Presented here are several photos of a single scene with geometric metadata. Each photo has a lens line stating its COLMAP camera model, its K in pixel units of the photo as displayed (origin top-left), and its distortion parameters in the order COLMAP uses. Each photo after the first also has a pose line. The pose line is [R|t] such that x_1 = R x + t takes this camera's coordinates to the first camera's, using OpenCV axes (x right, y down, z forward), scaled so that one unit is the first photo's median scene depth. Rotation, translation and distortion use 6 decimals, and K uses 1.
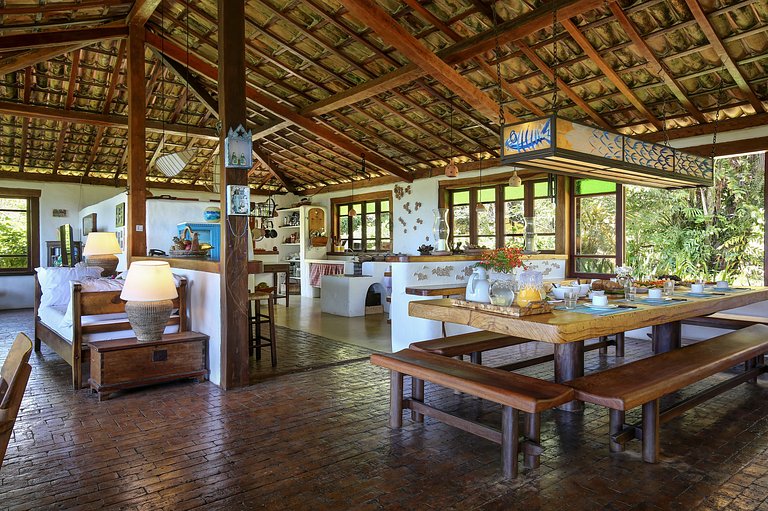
lens RADIAL K [[505.0, 0, 386.4], [0, 505.0, 254.1], [0, 0, 1]] dist [-0.000055, -0.001064]
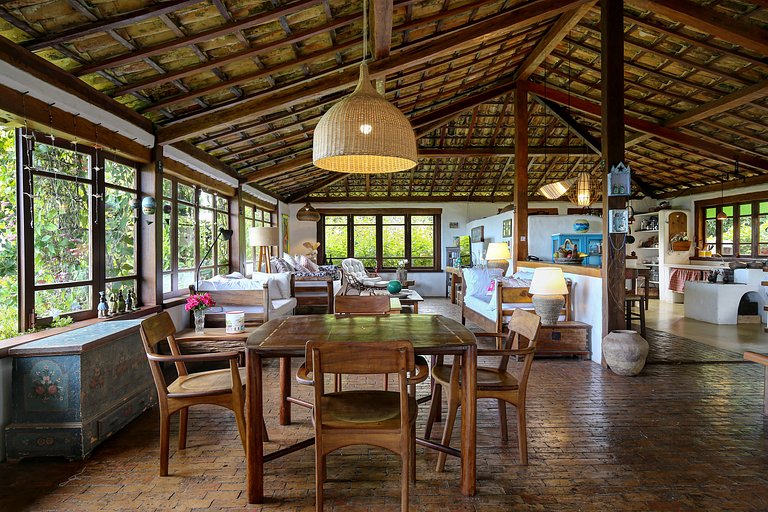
lens RADIAL K [[505.0, 0, 386.4], [0, 505.0, 254.6], [0, 0, 1]] dist [-0.000055, -0.001064]
pose [[0.796366, 0.007670, -0.604766, 0.006123], [-0.007054, 0.999969, 0.003393, -0.010184], [0.604773, 0.001565, 0.796396, -0.172733]]
